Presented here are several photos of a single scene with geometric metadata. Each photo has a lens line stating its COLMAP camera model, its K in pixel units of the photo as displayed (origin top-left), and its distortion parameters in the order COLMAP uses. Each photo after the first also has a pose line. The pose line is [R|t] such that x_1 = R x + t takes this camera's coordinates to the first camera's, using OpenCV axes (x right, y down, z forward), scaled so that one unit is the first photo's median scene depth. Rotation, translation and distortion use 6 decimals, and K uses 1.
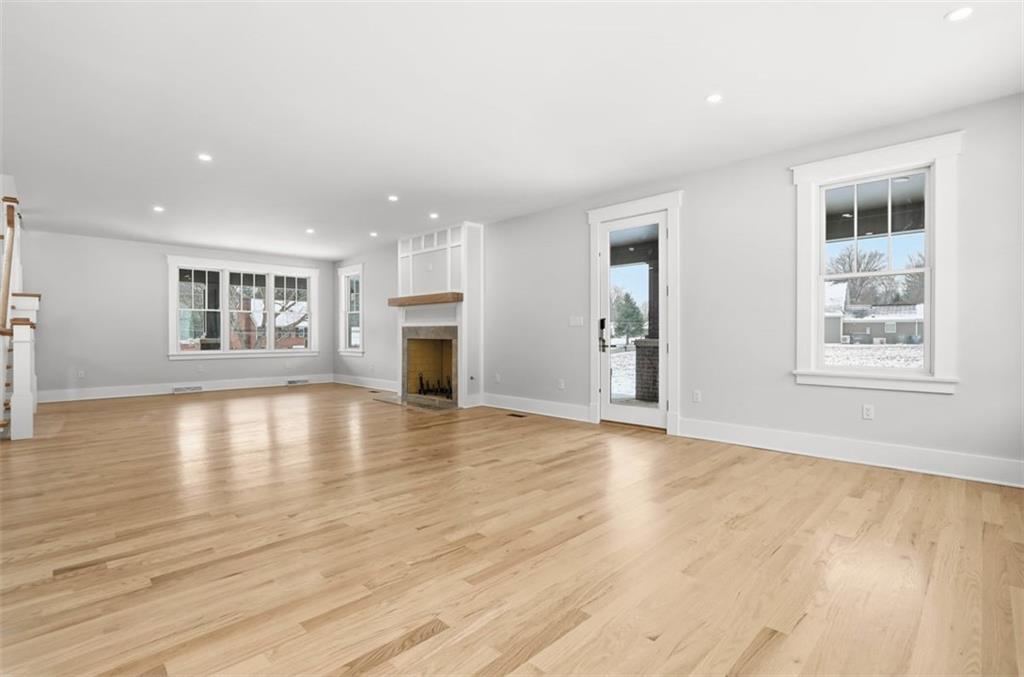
lens RADIAL K [[472.2, 0, 512.0], [0, 472.2, 338.5], [0, 0, 1]] dist [-0.009010, 0.000574]
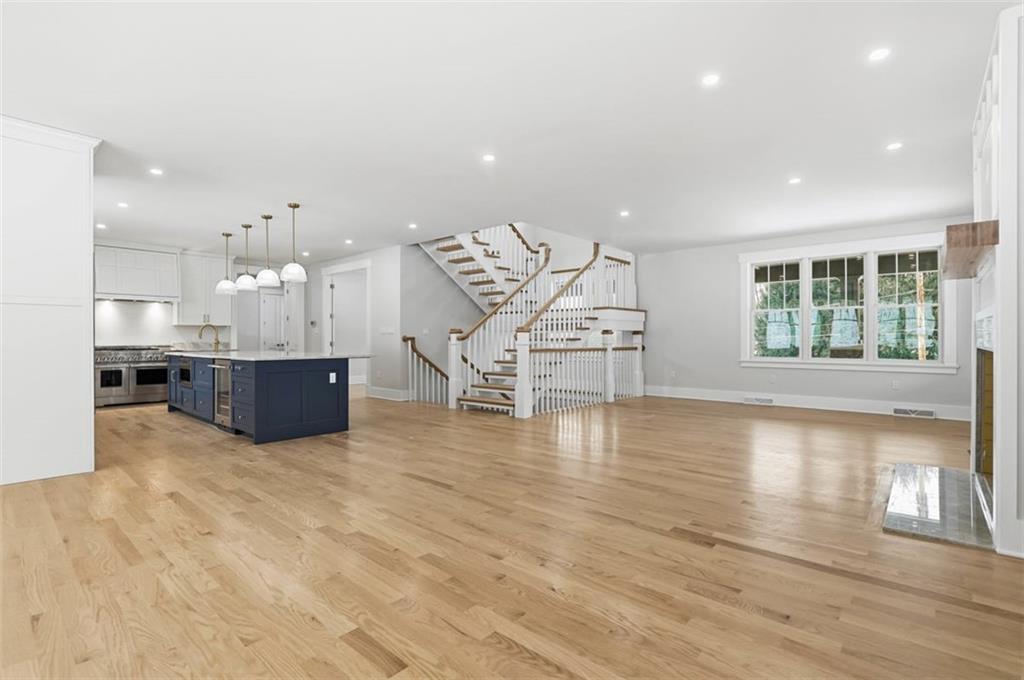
lens RADIAL K [[472.2, 0, 512.0], [0, 472.2, 340.0], [0, 0, 1]] dist [-0.009010, 0.000574]
pose [[0.072903, 0.003377, -0.997333, 0.434093], [-0.005429, 0.999981, 0.002989, -0.016896], [0.997324, 0.005196, 0.072920, 1.281506]]
